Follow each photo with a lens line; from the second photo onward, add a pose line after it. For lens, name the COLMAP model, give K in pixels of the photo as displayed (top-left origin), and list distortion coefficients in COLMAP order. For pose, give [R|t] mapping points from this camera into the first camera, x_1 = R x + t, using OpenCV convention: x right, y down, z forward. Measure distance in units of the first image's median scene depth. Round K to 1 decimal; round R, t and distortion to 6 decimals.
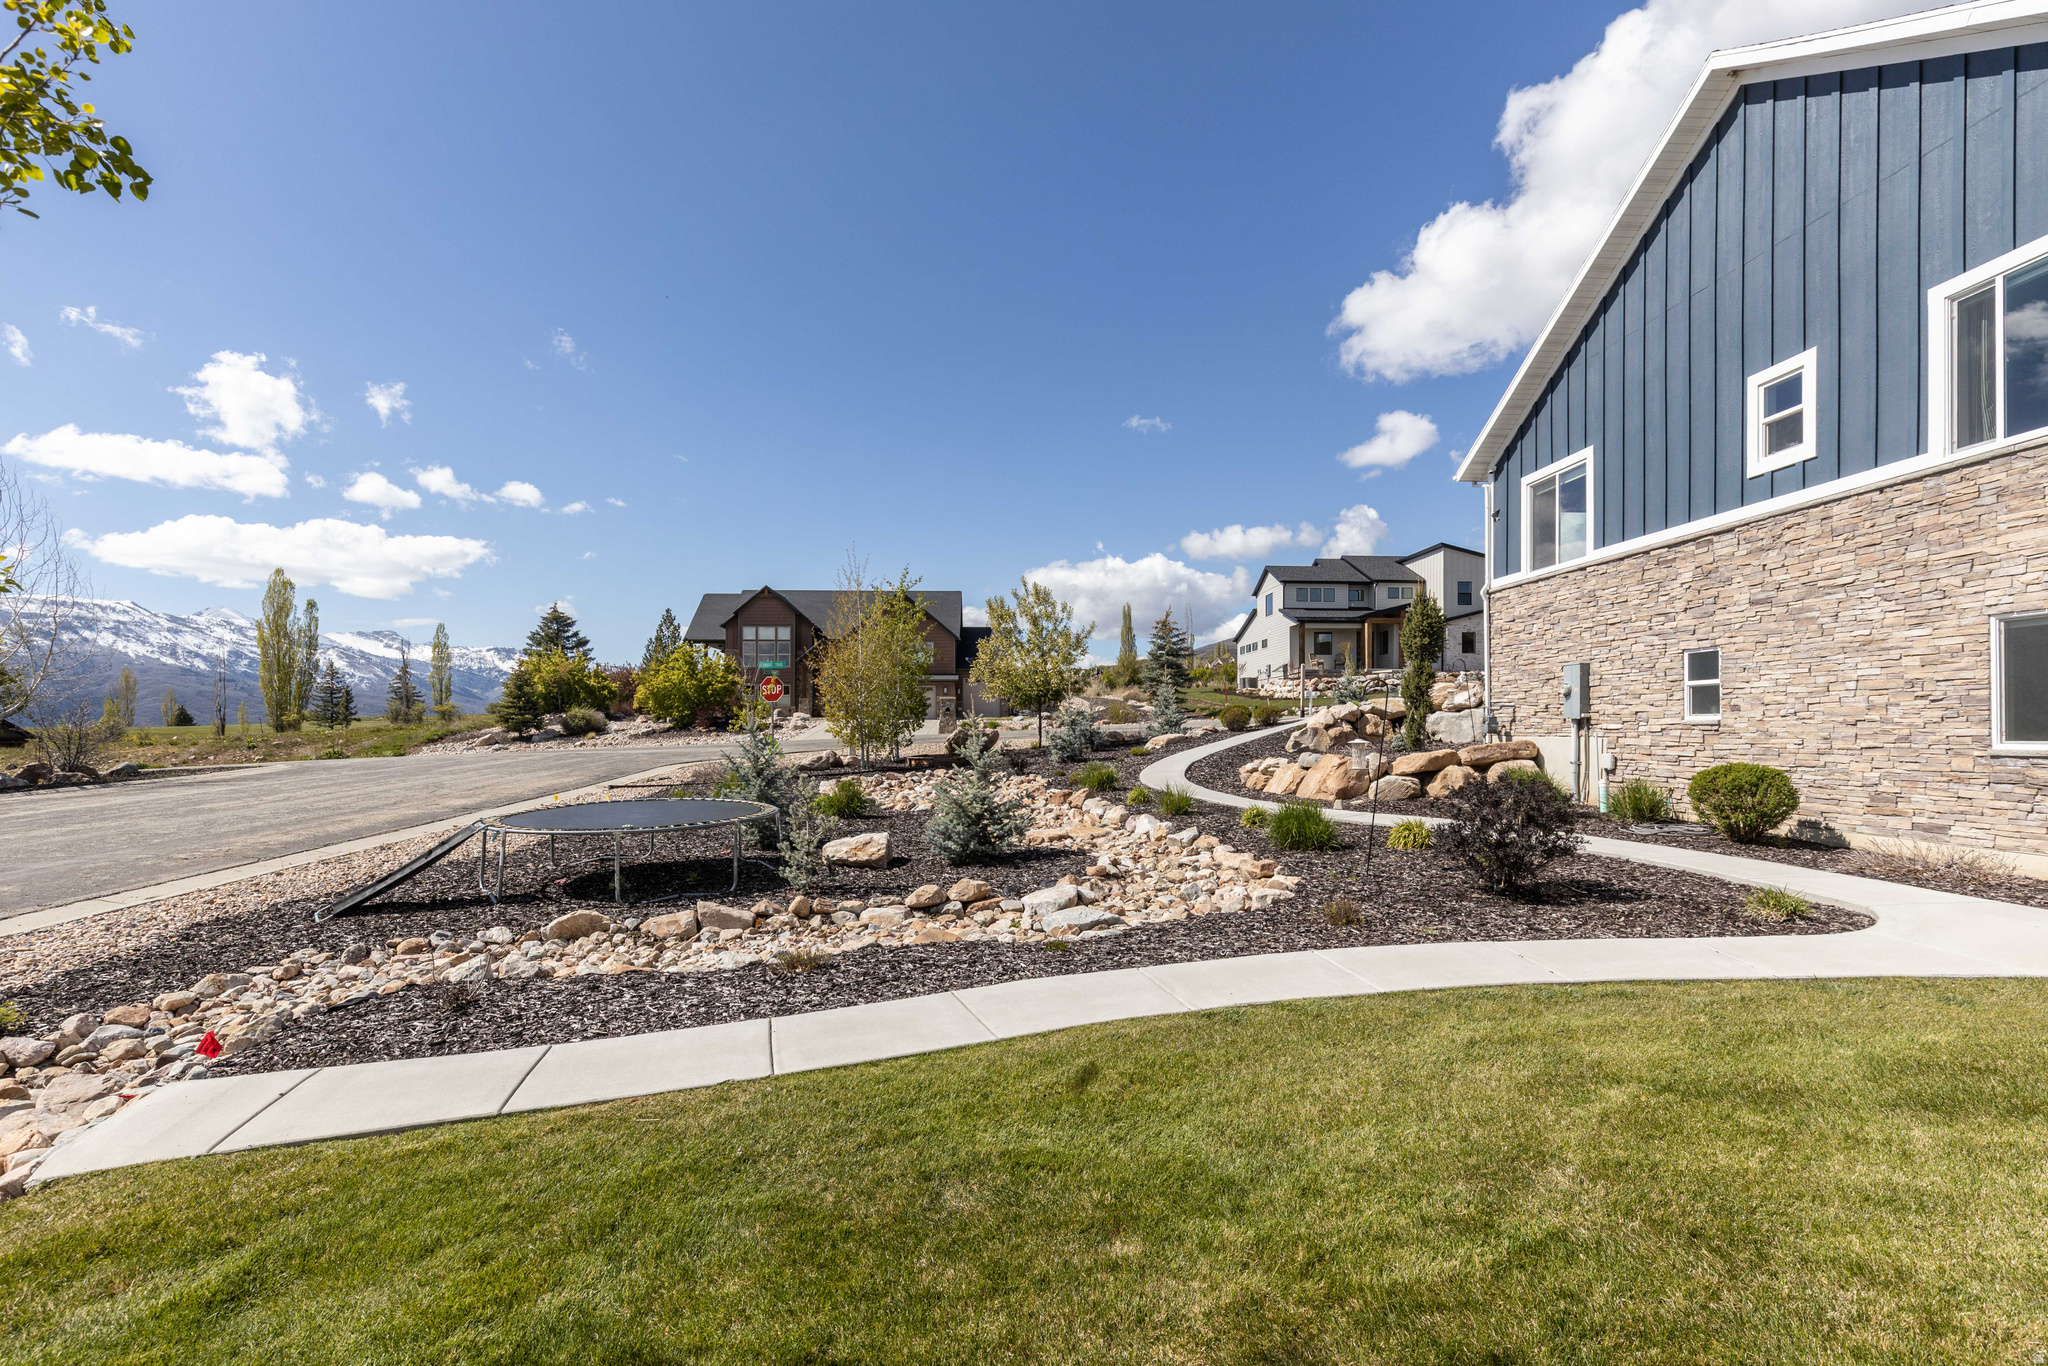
lens RADIAL K [[924.8, 0, 1022.2], [0, 924.8, 728.1], [0, 0, 1]] dist [0.006047, -0.001035]
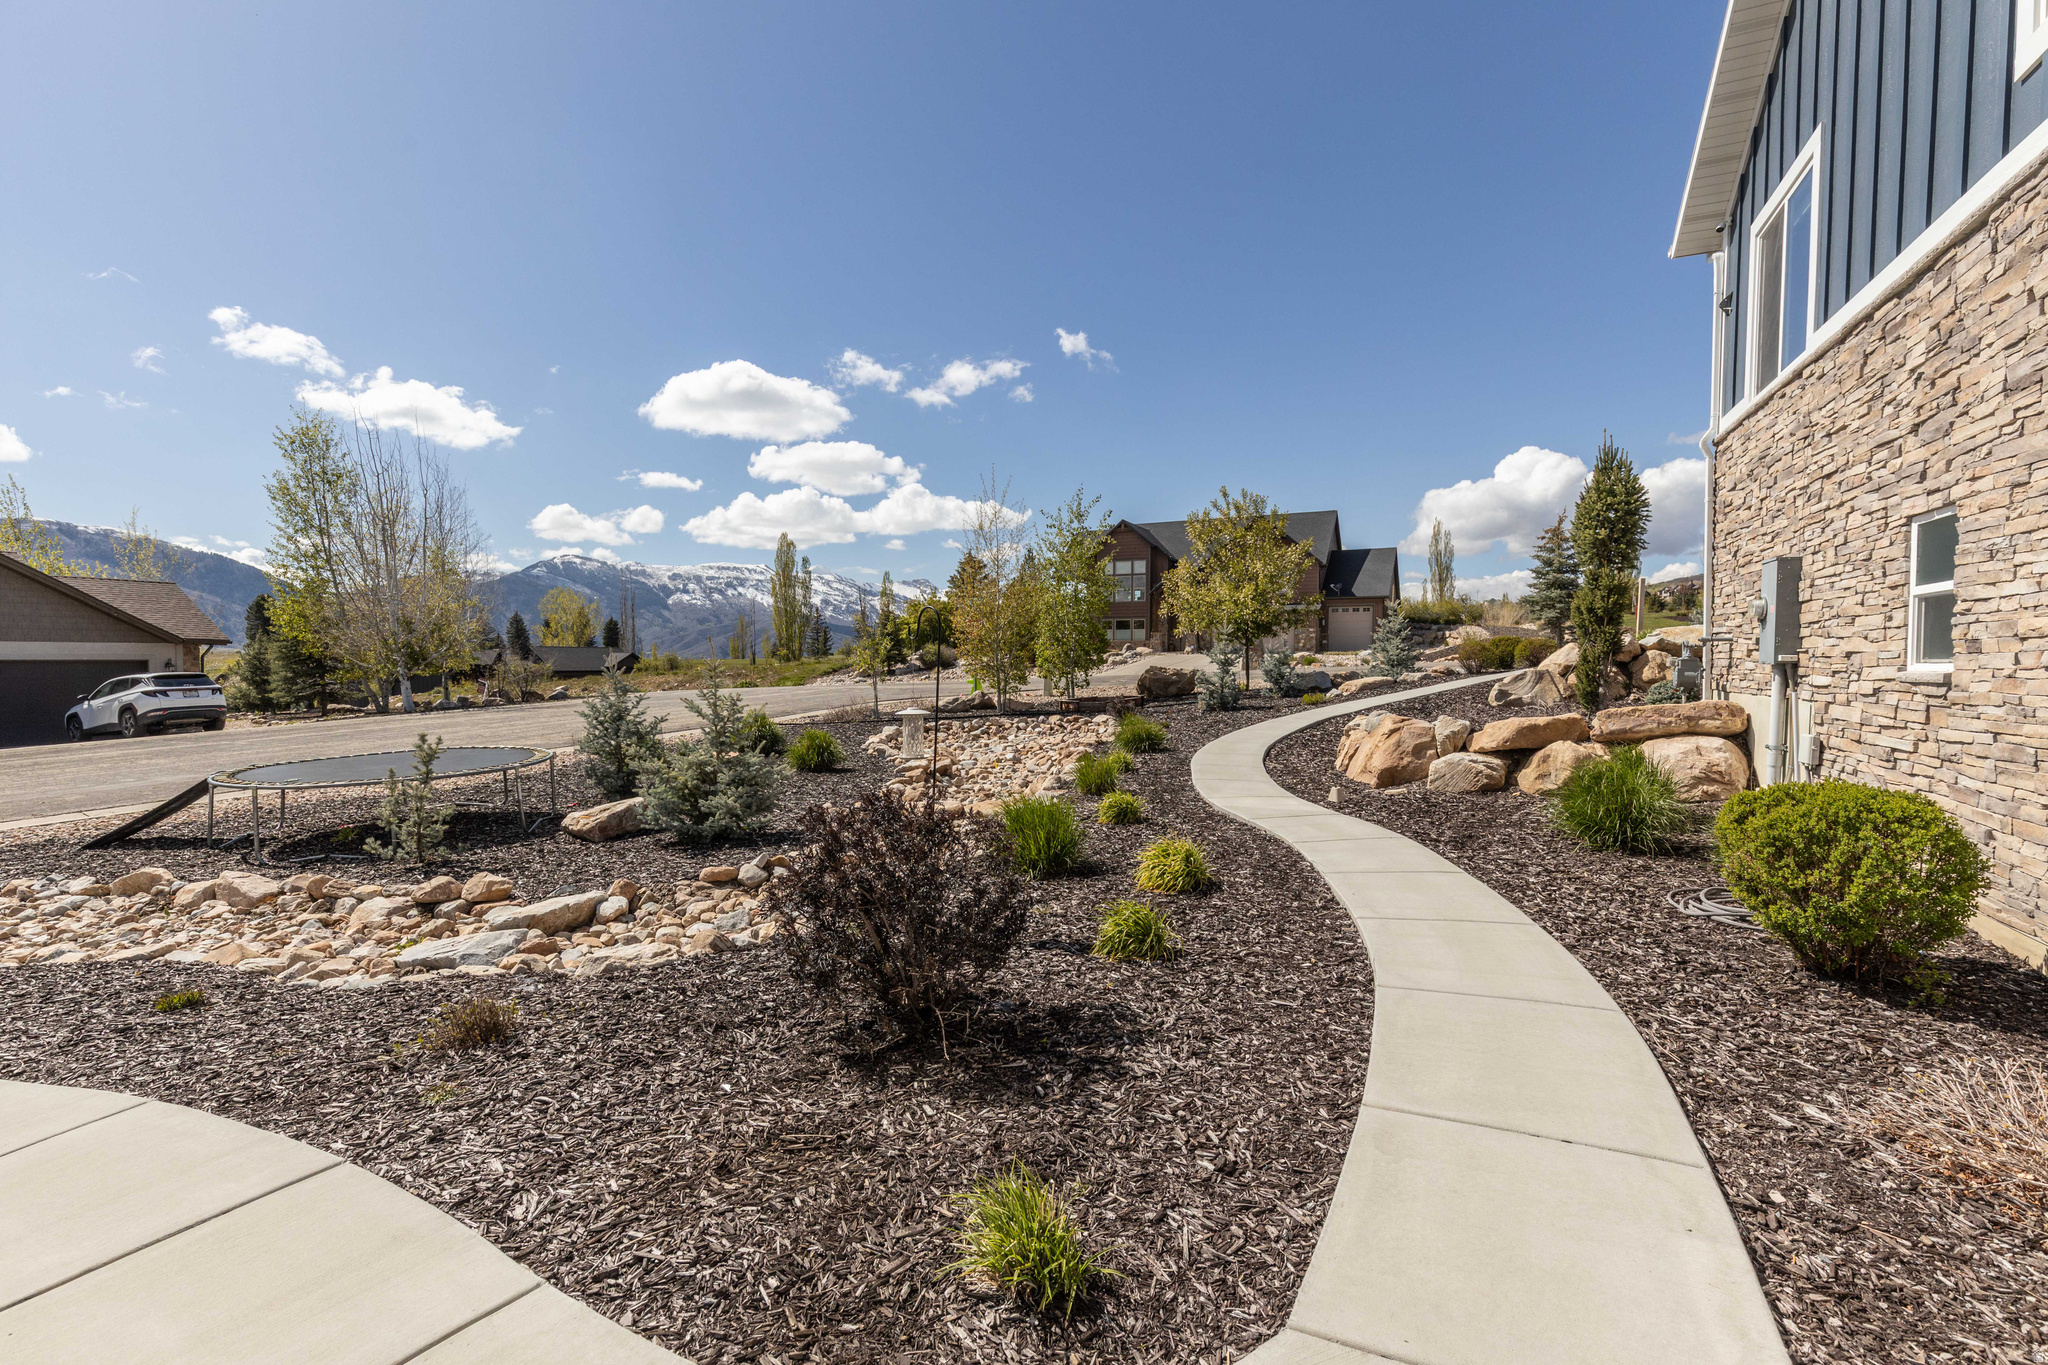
lens RADIAL K [[924.8, 0, 1036.0], [0, 924.8, 697.4], [0, 0, 1]] dist [0.006047, -0.001035]
pose [[0.887872, 0.019939, -0.459657, 0.640446], [-0.001742, 0.999199, 0.039978, -0.016023], [0.460086, -0.034694, 0.887196, 0.465081]]
